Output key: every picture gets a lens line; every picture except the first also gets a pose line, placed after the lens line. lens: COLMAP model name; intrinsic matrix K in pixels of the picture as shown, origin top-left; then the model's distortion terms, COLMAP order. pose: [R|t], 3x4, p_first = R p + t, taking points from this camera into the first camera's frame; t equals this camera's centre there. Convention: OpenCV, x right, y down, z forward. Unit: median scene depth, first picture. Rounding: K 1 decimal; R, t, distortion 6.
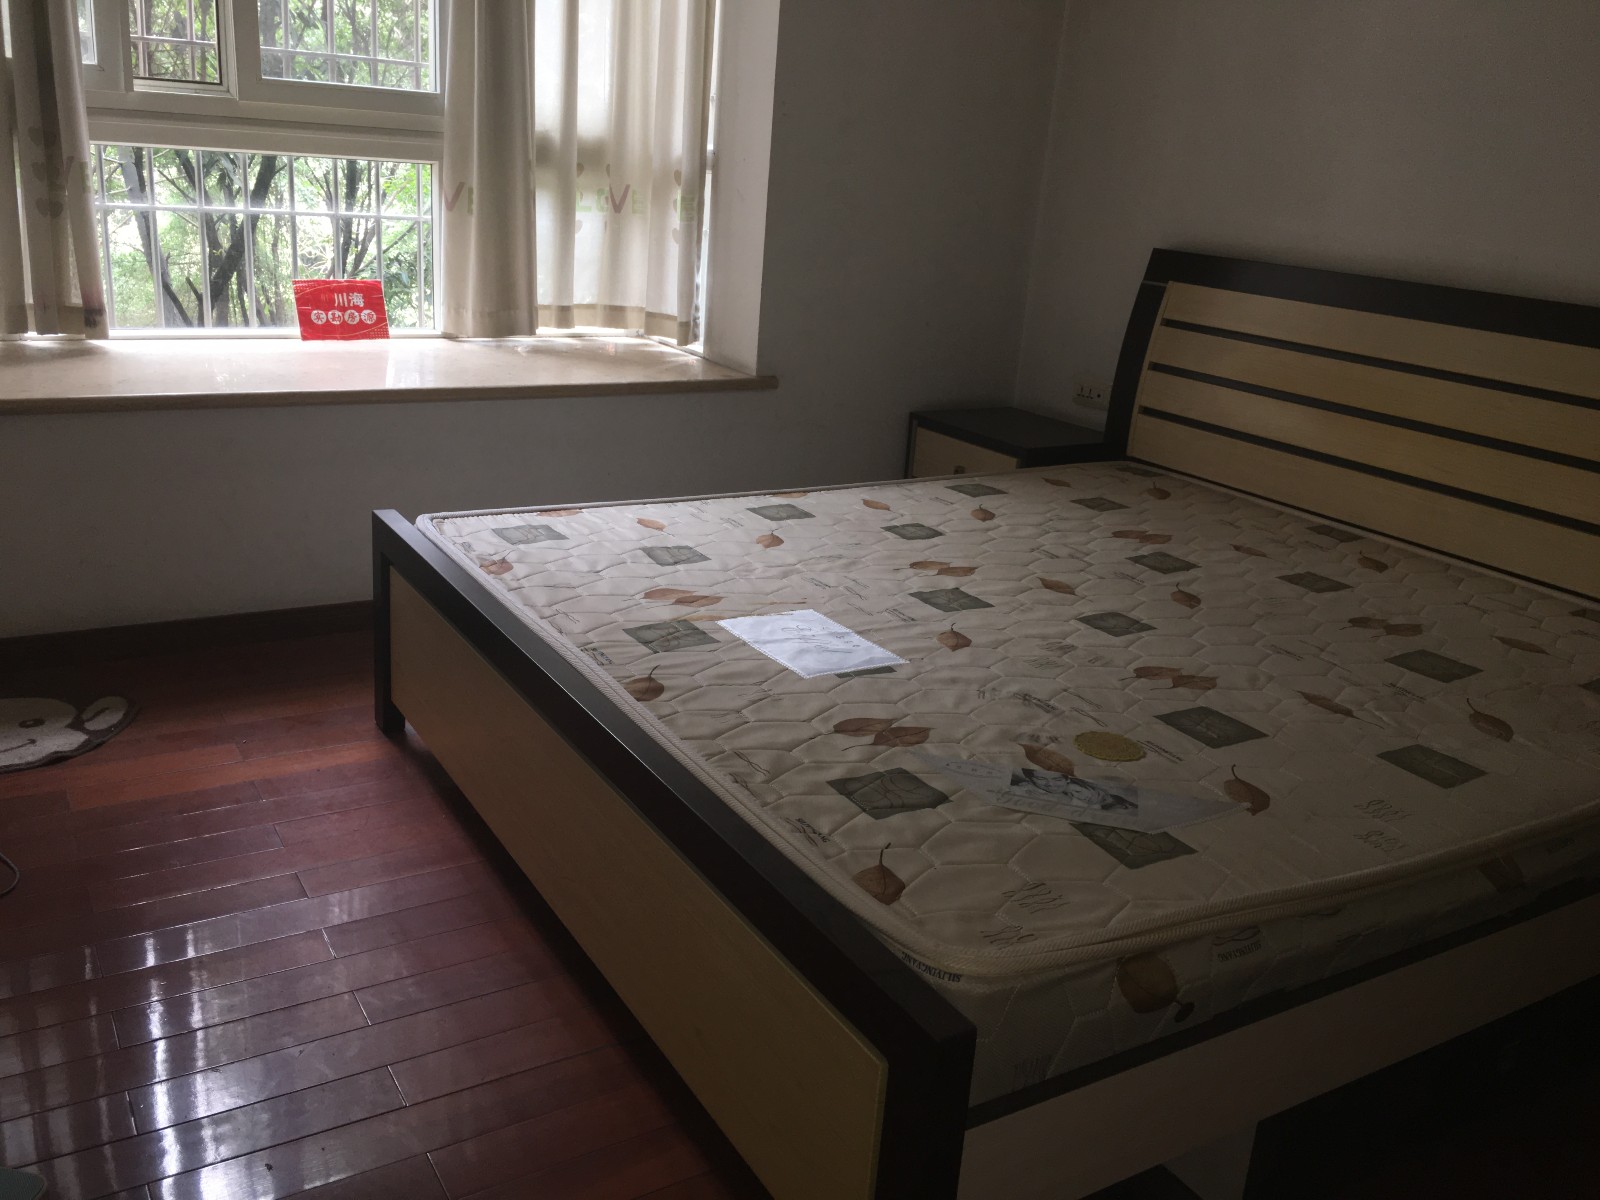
lens RADIAL K [[1368.7, 0, 800.0], [0, 1368.7, 600.0], [0, 0, 1]] dist [-0.001292, -0.001709]
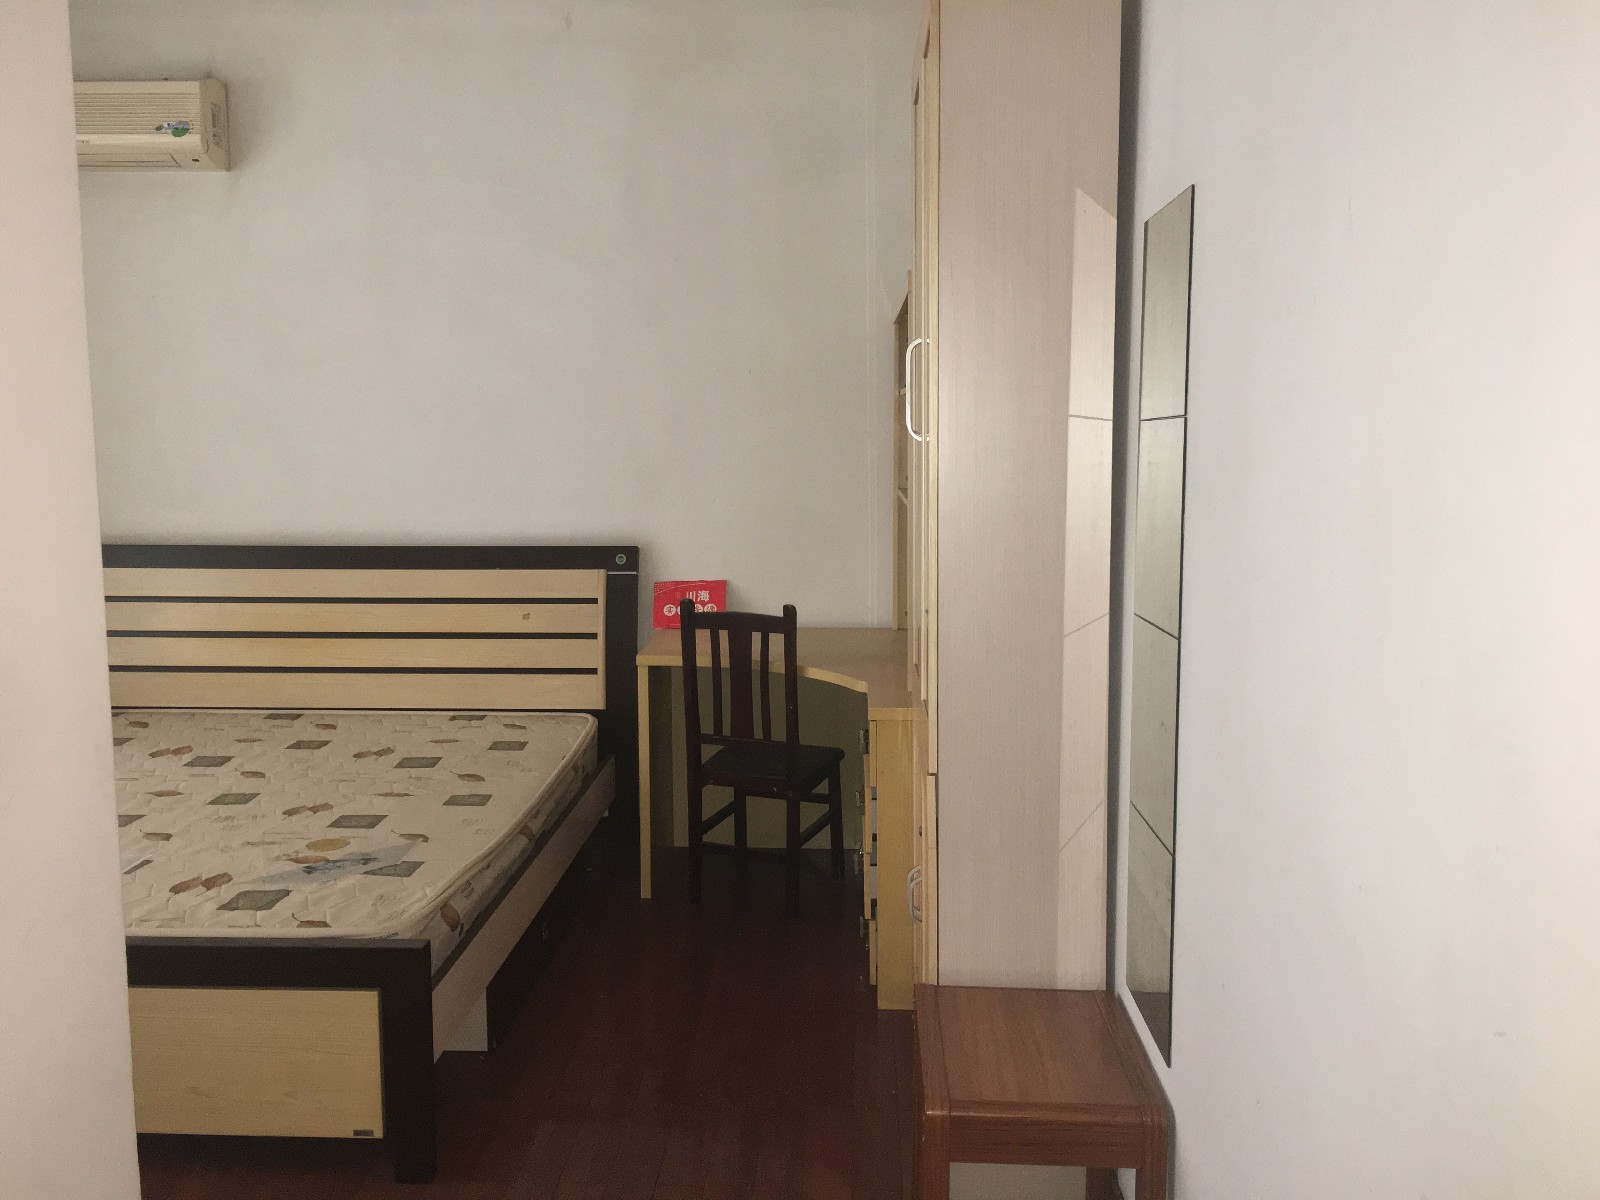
lens RADIAL K [[1368.7, 0, 800.0], [0, 1368.7, 600.0], [0, 0, 1]] dist [-0.001292, -0.001709]
pose [[0.554386, -0.180820, 0.812380, -0.816825], [0.298975, 0.954224, 0.008364, -0.023969], [-0.776705, 0.238244, 0.583069, -0.556826]]
